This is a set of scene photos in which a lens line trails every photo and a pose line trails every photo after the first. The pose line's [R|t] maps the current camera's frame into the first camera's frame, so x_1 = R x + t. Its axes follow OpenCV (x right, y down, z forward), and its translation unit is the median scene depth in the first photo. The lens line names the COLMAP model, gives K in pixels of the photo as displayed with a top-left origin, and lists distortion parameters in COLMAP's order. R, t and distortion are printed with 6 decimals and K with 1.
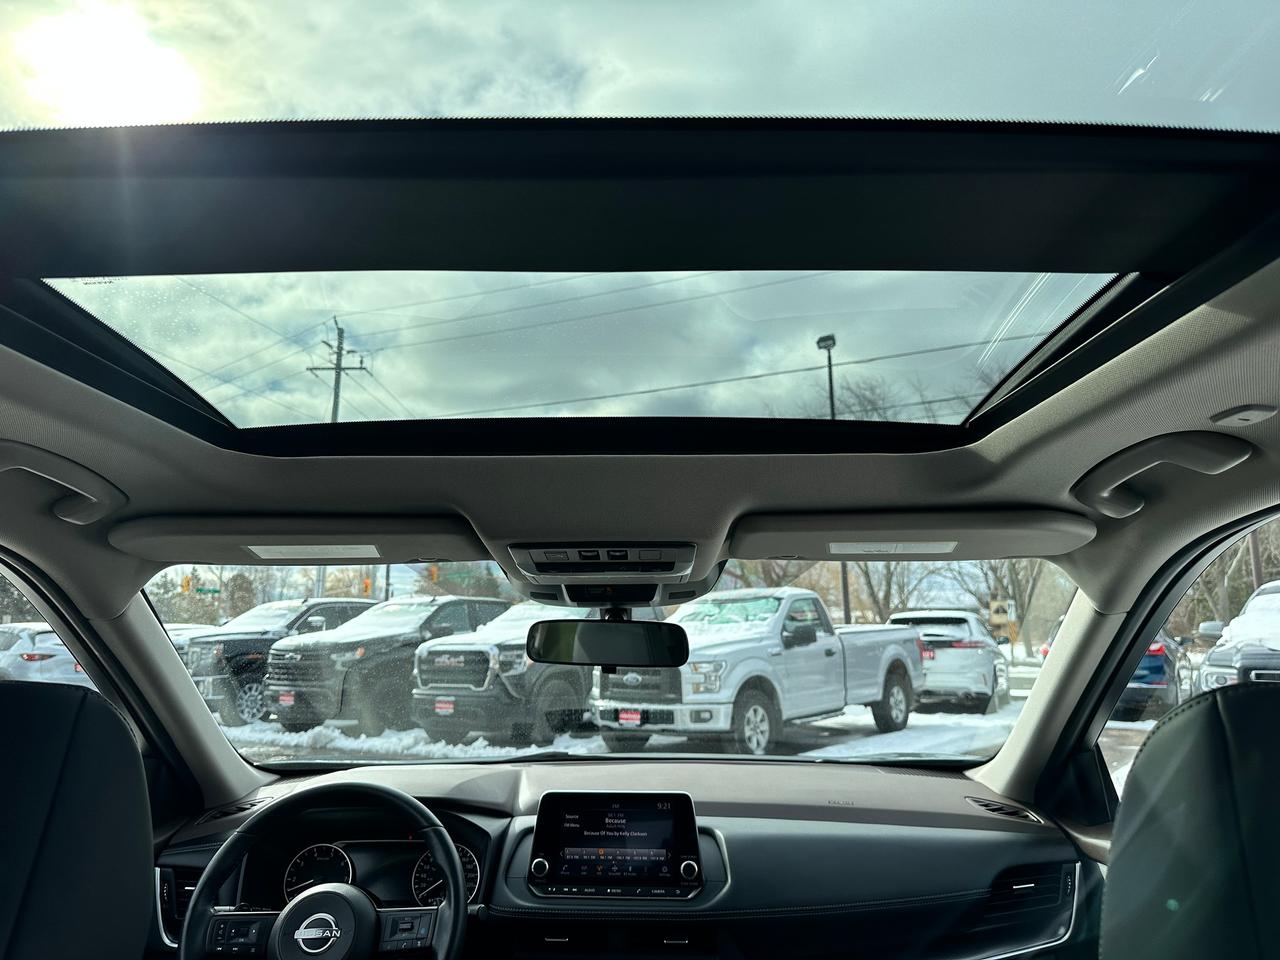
lens RADIAL K [[887.8, 0, 636.8], [0, 887.8, 479.5], [0, 0, 1]] dist [0.145013, -0.233090]
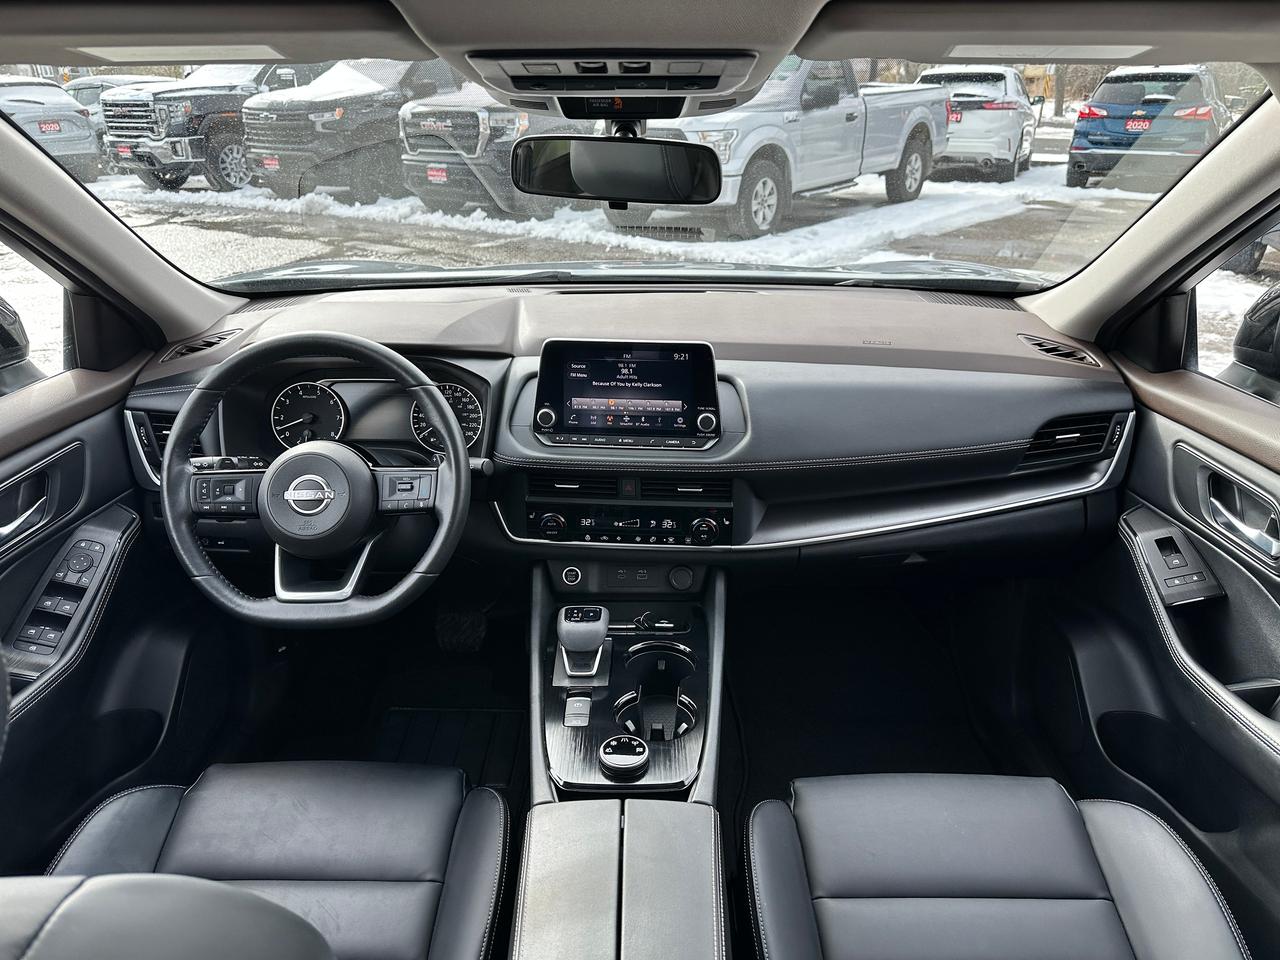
lens RADIAL K [[905.5, 0, 640.0], [0, 905.5, 480.0], [0, 0, 1]] dist [0.029391, -0.040206]
pose [[0.999990, 0.003445, 0.002879, -0.001422], [-0.004458, 0.837940, 0.545745, -0.002033], [-0.000532, -0.545752, 0.837947, 0.020552]]
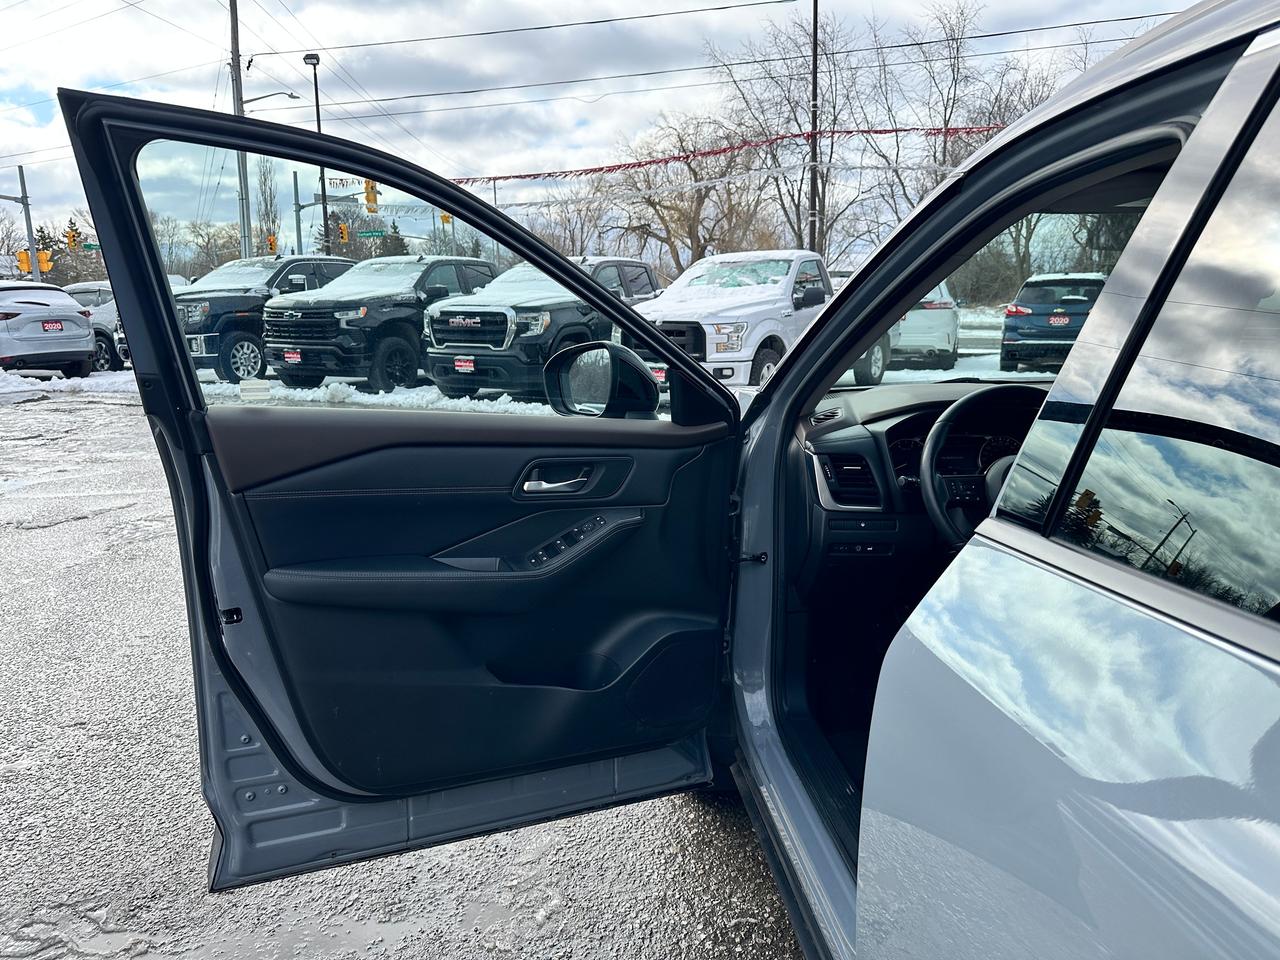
lens RADIAL K [[895.3, 0, 636.4], [0, 895.3, 485.4], [0, 0, 1]] dist [0.042786, -0.047522]
pose [[0.995237, -0.016061, 0.096150, -0.115163], [-0.020355, 0.930352, 0.366103, 0.000038], [-0.095333, -0.366317, 0.925594, -0.022909]]
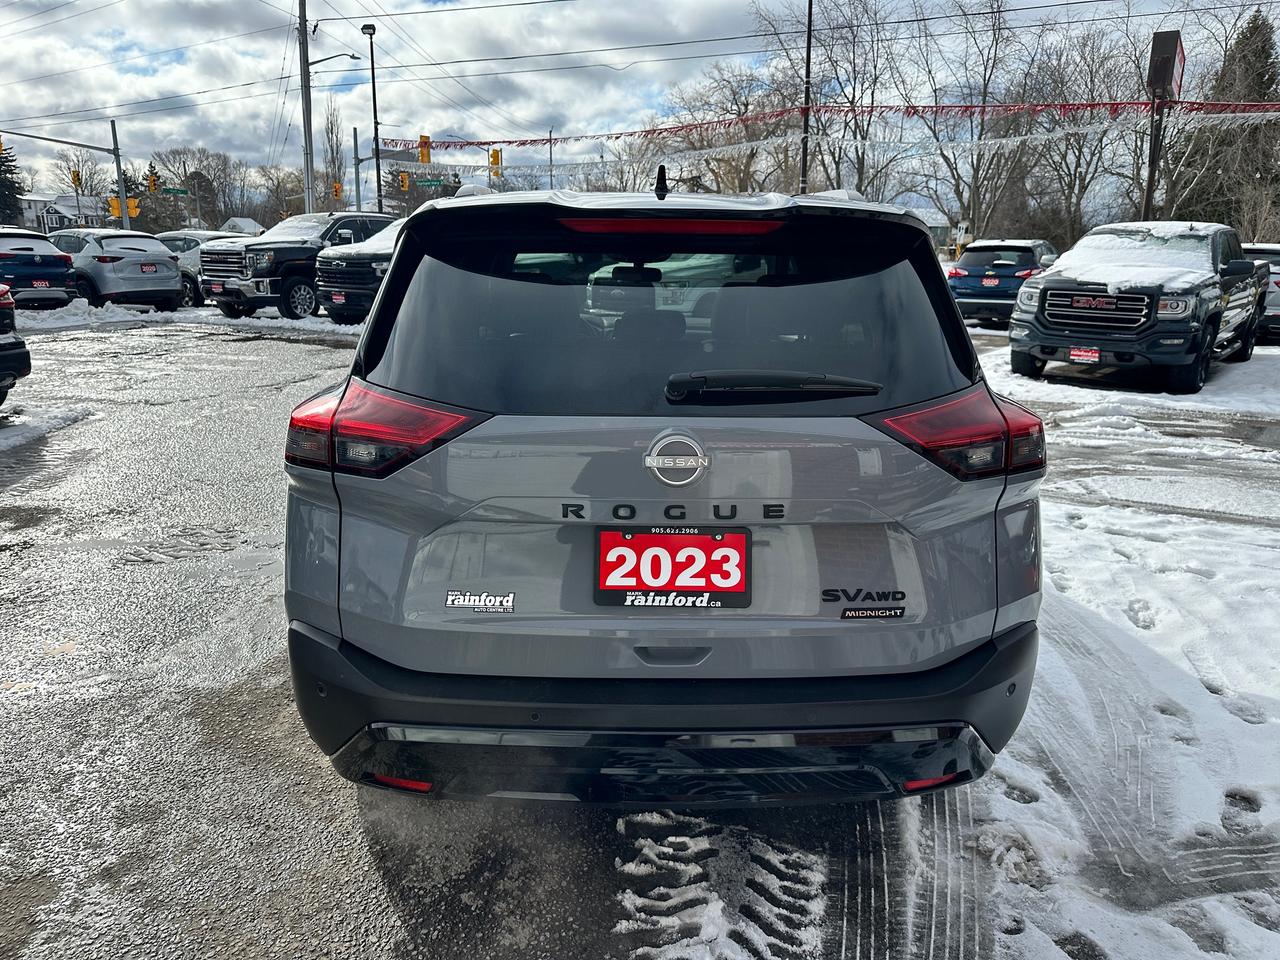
lens RADIAL K [[897.5, 0, 632.7], [0, 897.5, 485.1], [0, 0, 1]] dist [0.040787, -0.059983]
pose [[0.999404, 0.016198, 0.030471, -0.015956], [-0.027386, 0.909548, 0.414695, -0.055507], [-0.020998, -0.415283, 0.909450, -0.274903]]
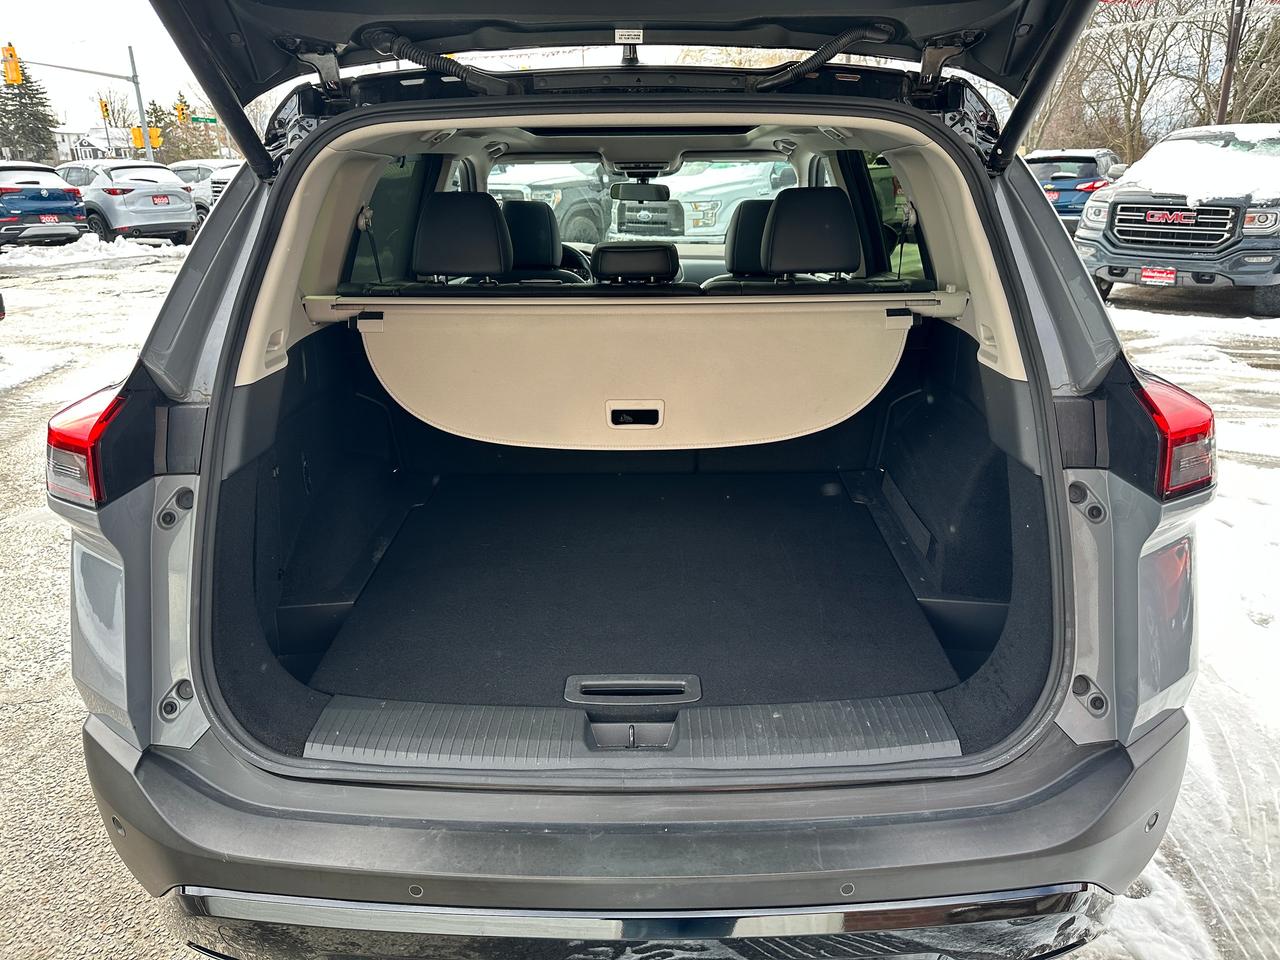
lens RADIAL K [[889.2, 0, 643.4], [0, 889.2, 476.3], [0, 0, 1]] dist [0.074416, -0.087469]
pose [[0.999990, 0.003658, -0.002401, -0.001591], [-0.002064, 0.878088, 0.478496, -0.042614], [0.003859, -0.478486, 0.878087, -0.214809]]
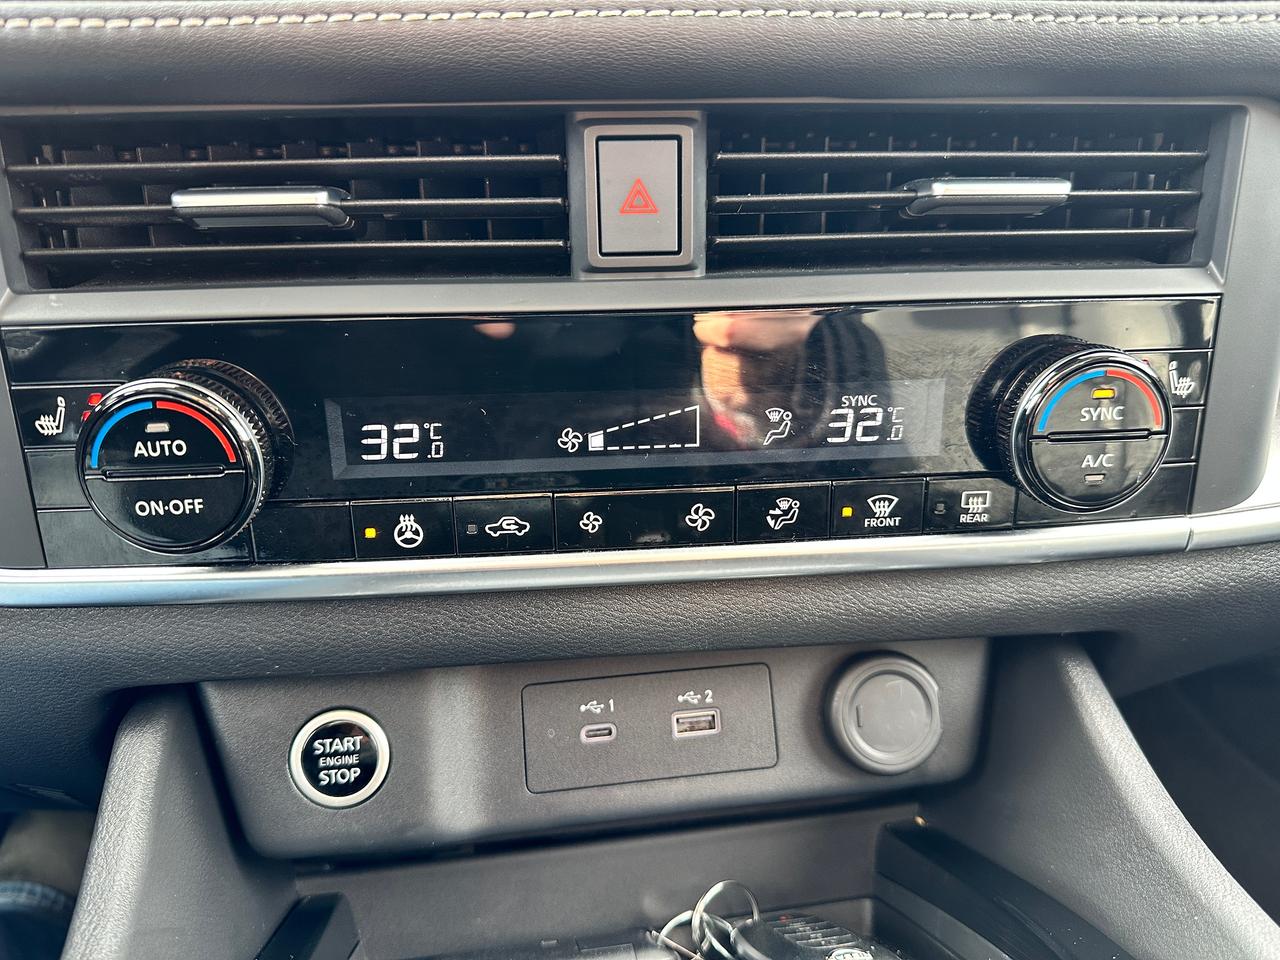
lens RADIAL K [[905.5, 0, 640.0], [0, 905.5, 480.0], [0, 0, 1]] dist [0.029391, -0.040206]
pose [[0.983693, -0.052756, 0.171942, -0.005400], [-0.031080, 0.891766, 0.451428, 0.048789], [-0.177148, -0.449411, 0.875585, 0.084984]]
